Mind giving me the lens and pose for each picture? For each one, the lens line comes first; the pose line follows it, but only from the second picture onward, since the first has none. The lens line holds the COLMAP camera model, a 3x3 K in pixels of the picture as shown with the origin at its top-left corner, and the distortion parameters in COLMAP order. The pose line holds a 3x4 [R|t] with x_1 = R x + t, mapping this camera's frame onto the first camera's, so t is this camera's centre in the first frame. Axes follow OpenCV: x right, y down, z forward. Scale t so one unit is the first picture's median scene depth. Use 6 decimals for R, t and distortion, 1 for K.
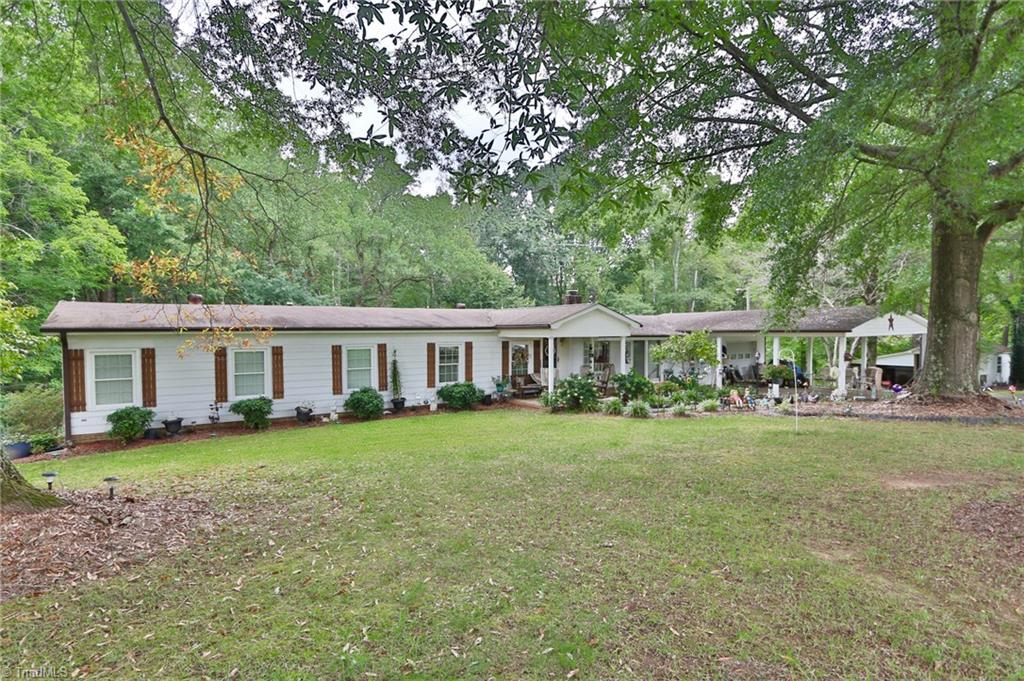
lens RADIAL K [[535.8, 0, 509.3], [0, 535.8, 347.7], [0, 0, 1]] dist [0.005679, 0.000091]
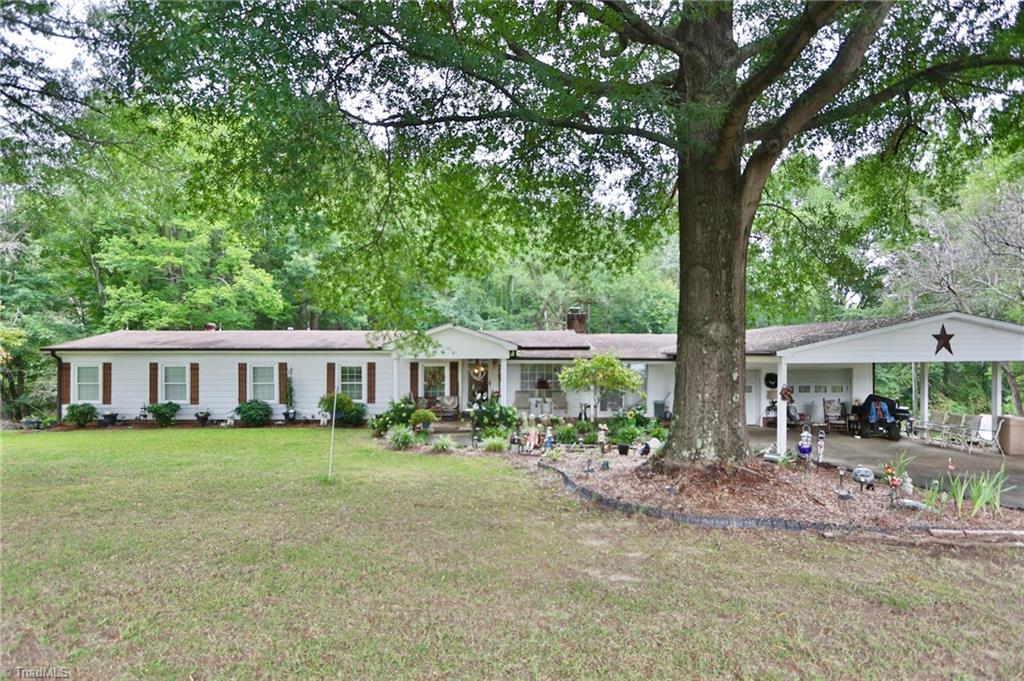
lens RADIAL K [[535.8, 0, 509.3], [0, 535.8, 347.7], [0, 0, 1]] dist [0.005679, 0.000091]
pose [[0.837844, 0.004877, -0.545888, 0.832236], [-0.020932, 0.999512, -0.023198, -0.023616], [0.545508, 0.030863, 0.837537, 0.318475]]
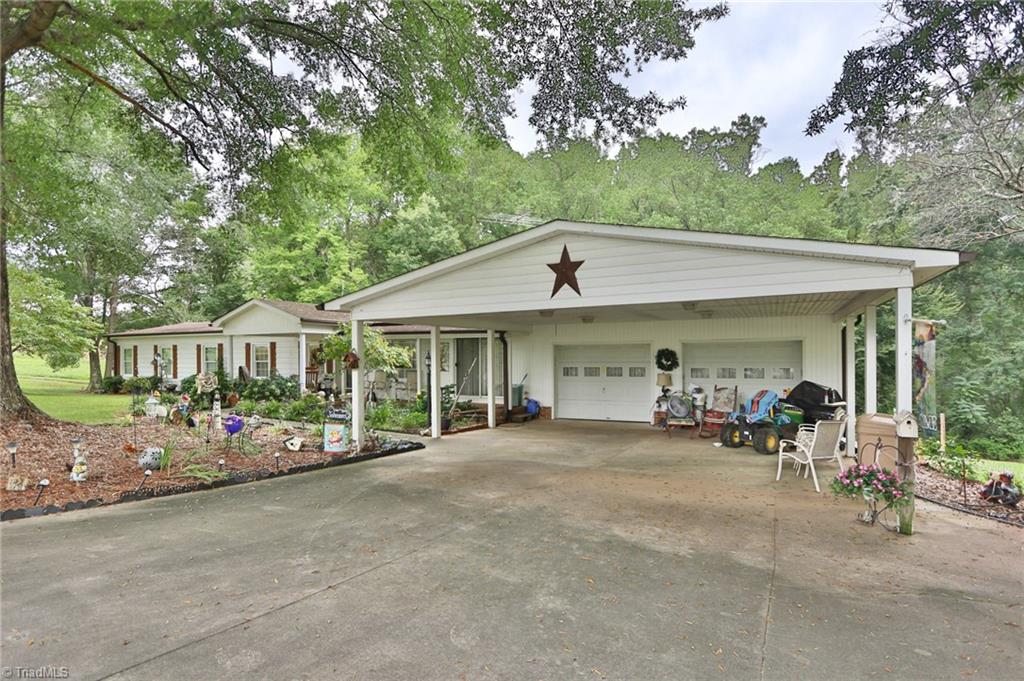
lens RADIAL K [[535.8, 0, 509.3], [0, 535.8, 347.7], [0, 0, 1]] dist [0.005679, 0.000091]
pose [[0.532513, 0.004179, -0.846411, 1.255600], [-0.019548, 0.999782, -0.007362, 0.001115], [0.846196, 0.020466, 0.532479, 0.963473]]
